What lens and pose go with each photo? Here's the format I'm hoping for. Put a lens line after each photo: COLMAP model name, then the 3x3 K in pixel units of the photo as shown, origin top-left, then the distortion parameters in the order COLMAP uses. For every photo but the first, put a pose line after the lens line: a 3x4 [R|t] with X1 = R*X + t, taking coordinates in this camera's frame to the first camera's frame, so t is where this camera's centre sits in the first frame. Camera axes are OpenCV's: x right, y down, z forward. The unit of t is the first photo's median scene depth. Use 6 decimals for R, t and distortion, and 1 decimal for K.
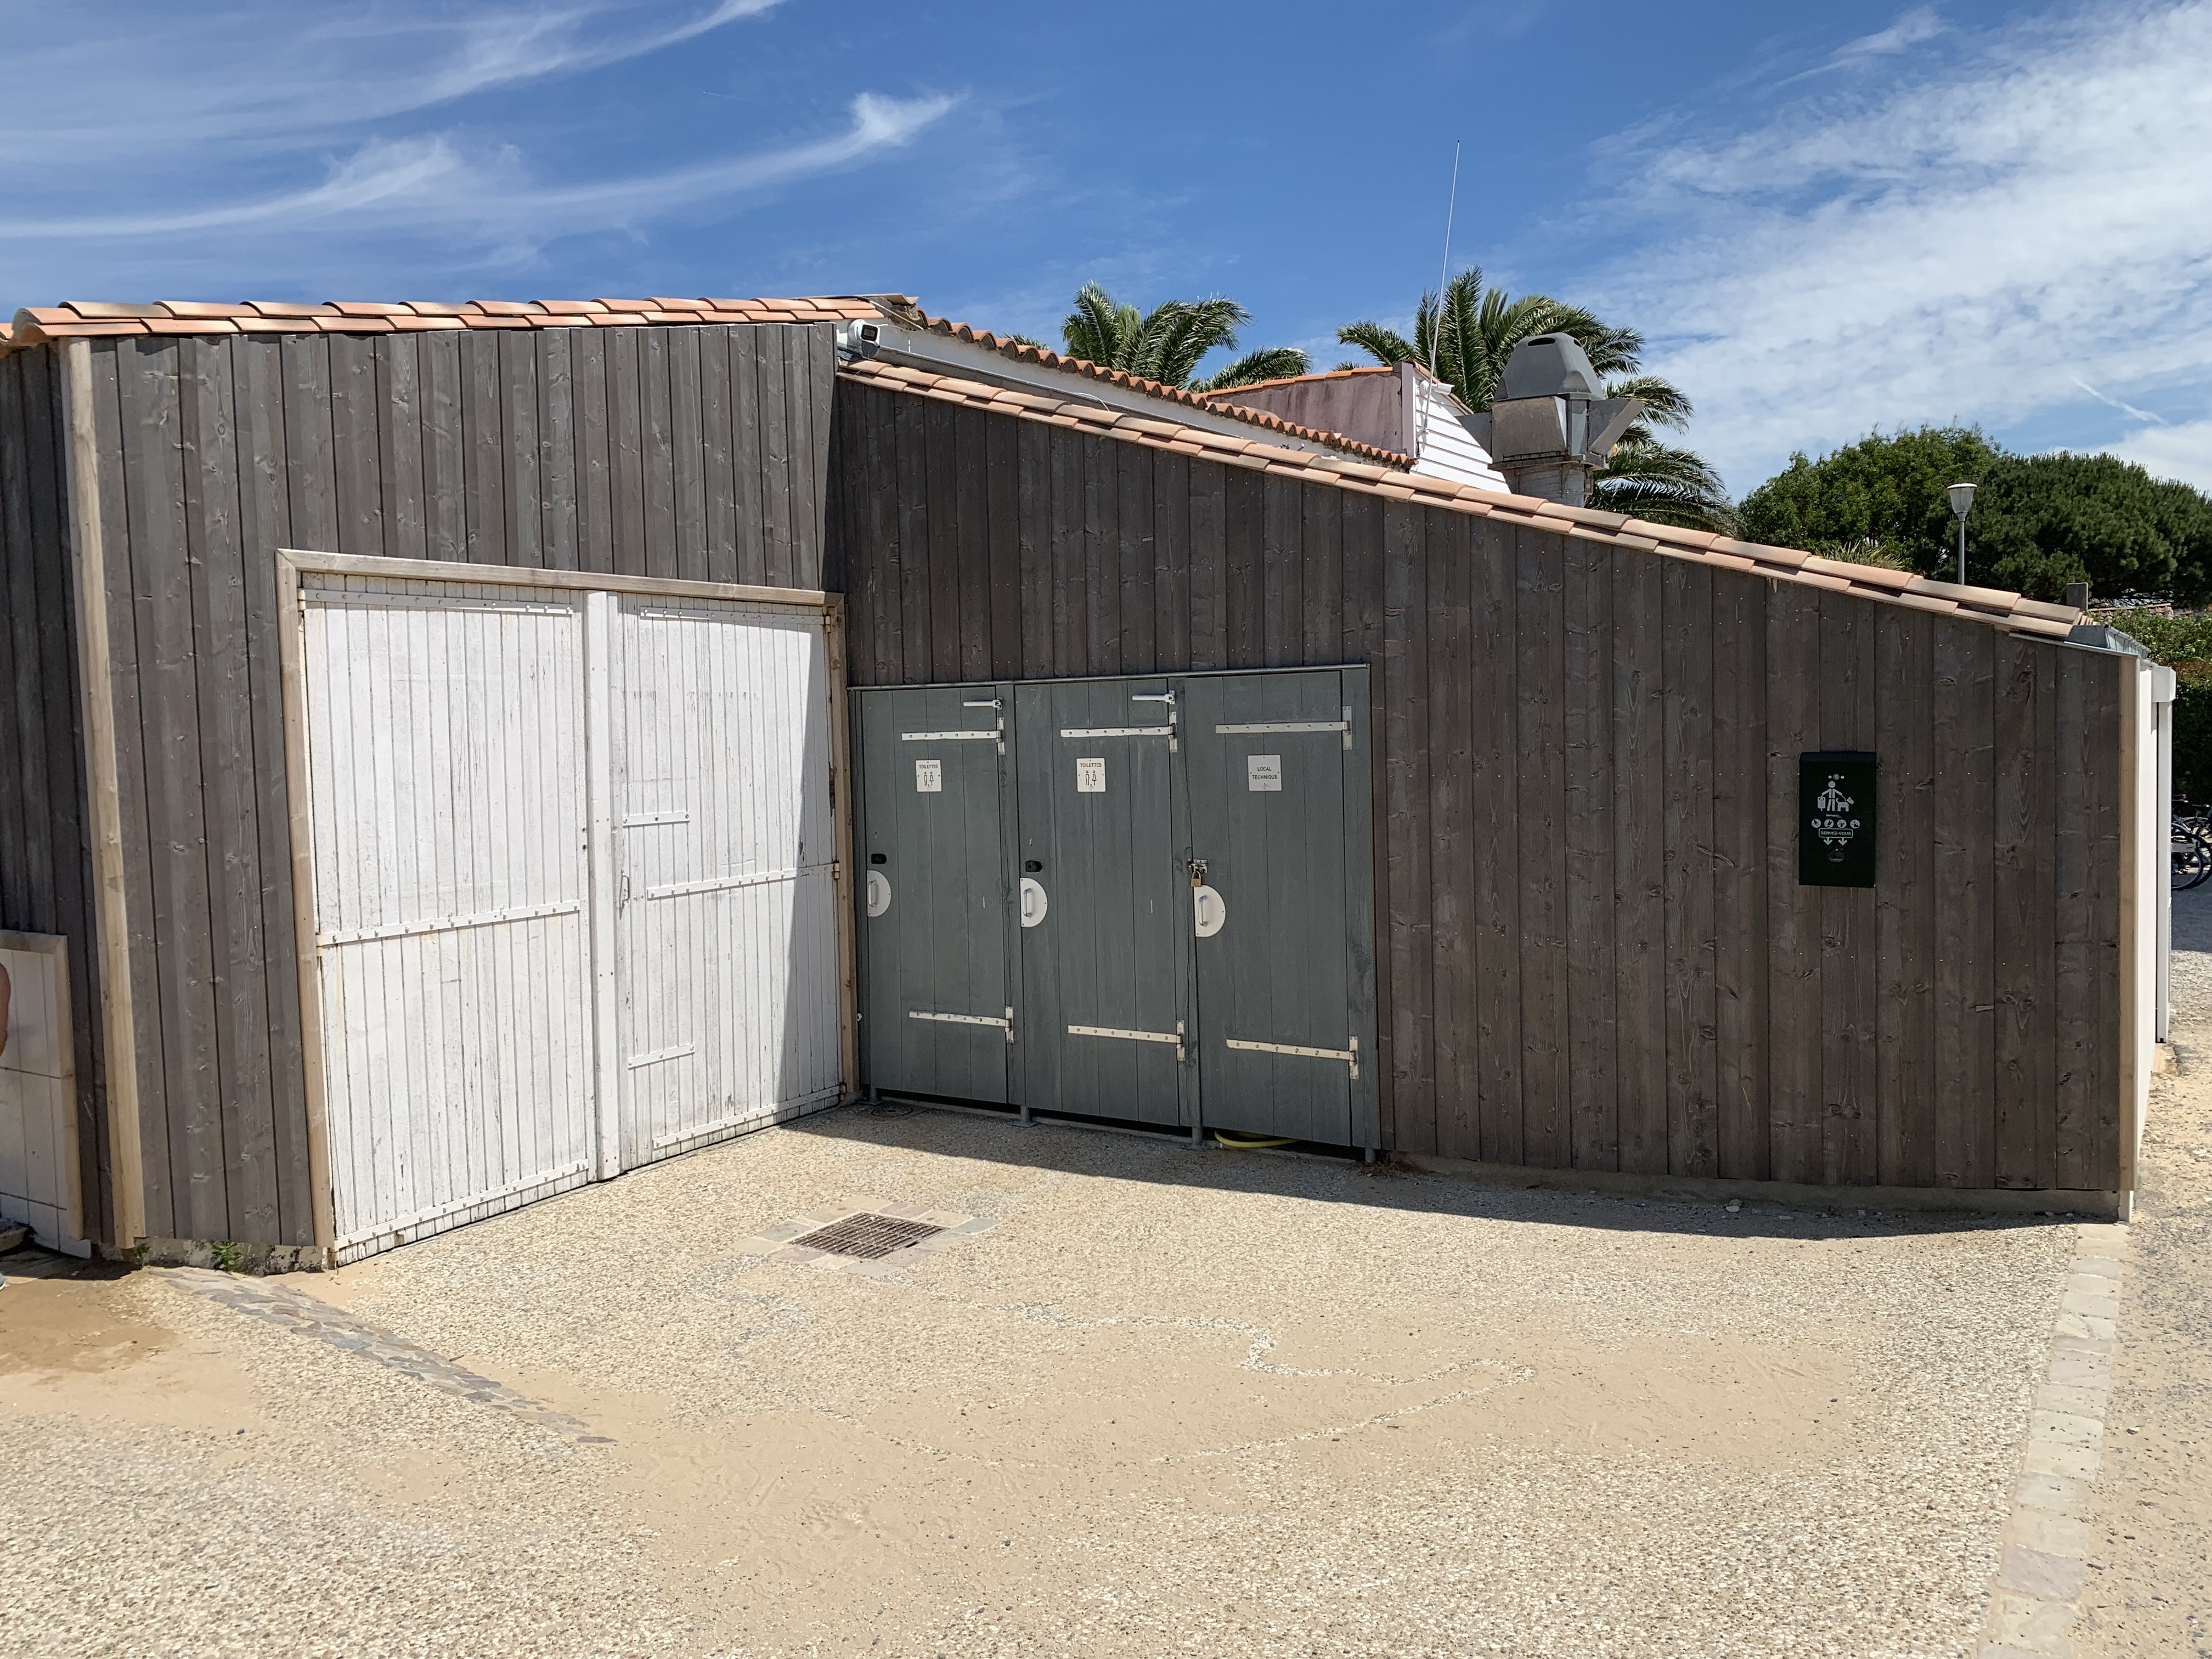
lens RADIAL K [[1650.6, 0, 1106.0], [0, 1650.6, 829.5], [0, 0, 1]] dist [0.173786, -0.355474]
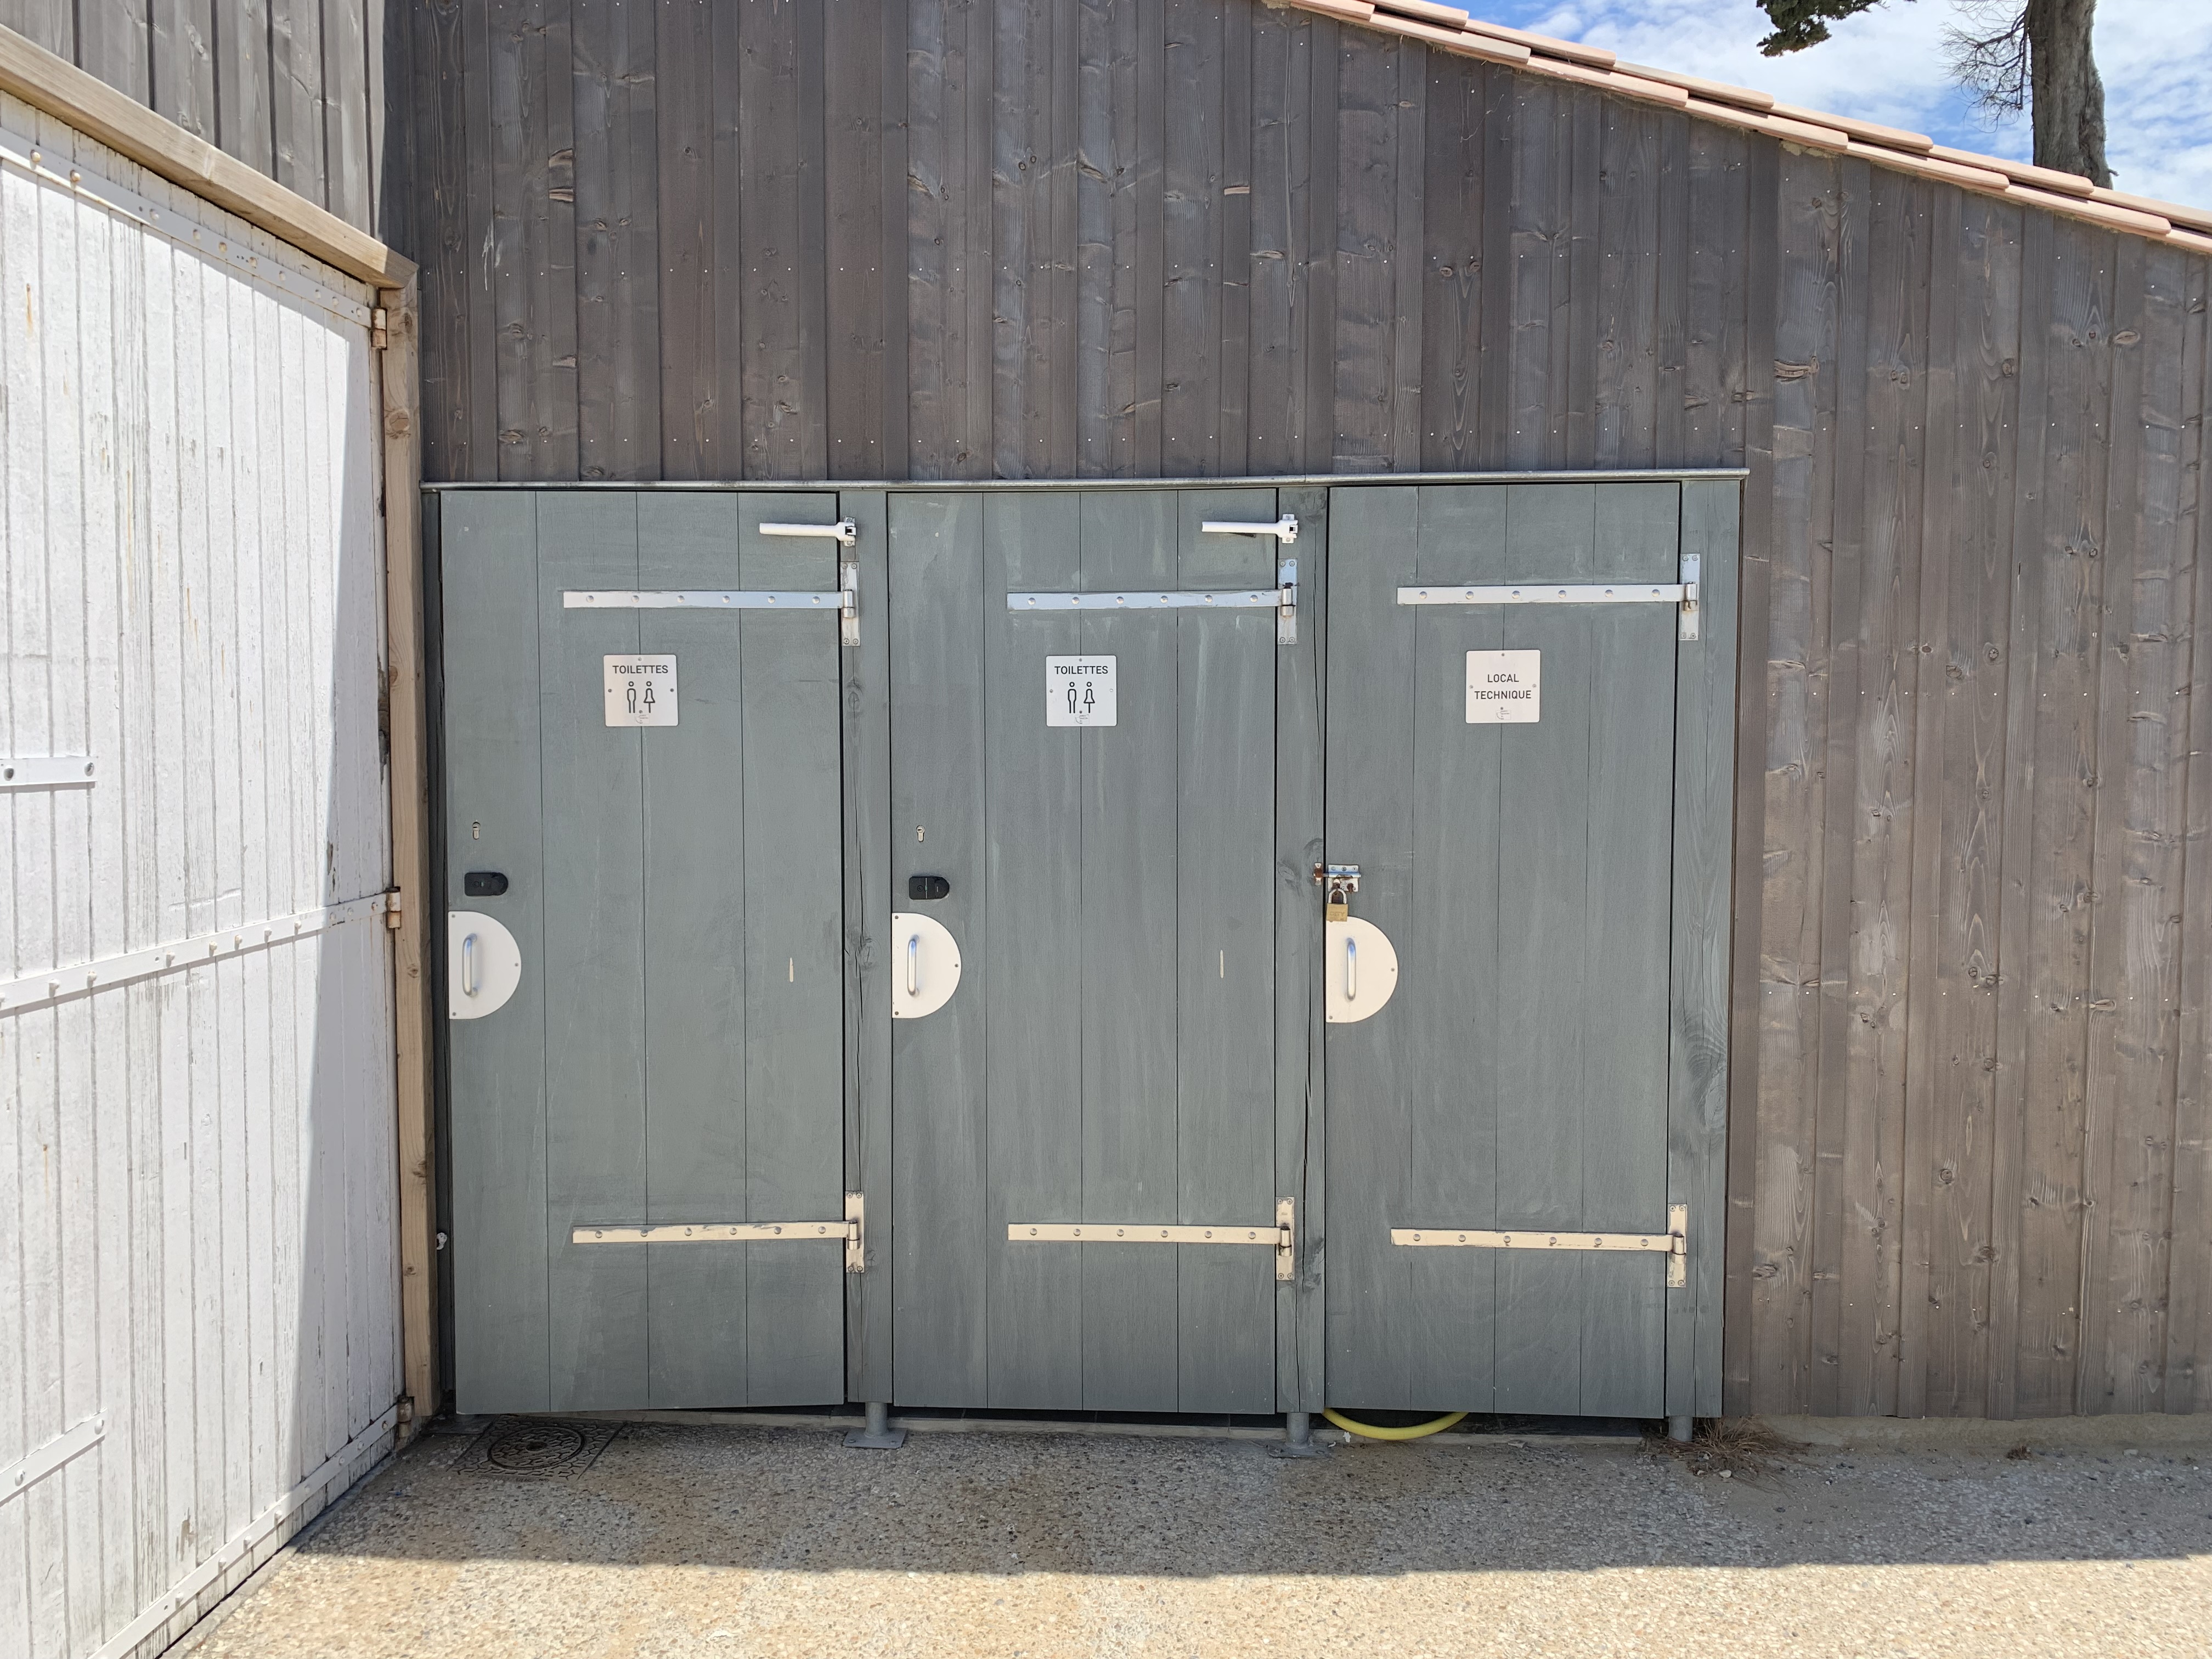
lens RADIAL K [[1679.4, 0, 1106.0], [0, 1679.4, 829.5], [0, 0, 1]] dist [0.036677, -0.032849]
pose [[0.871926, -0.008338, 0.489566, -0.242127], [0.011317, 0.999931, -0.003125, 0.008294], [-0.489507, 0.008265, 0.871960, 0.593265]]
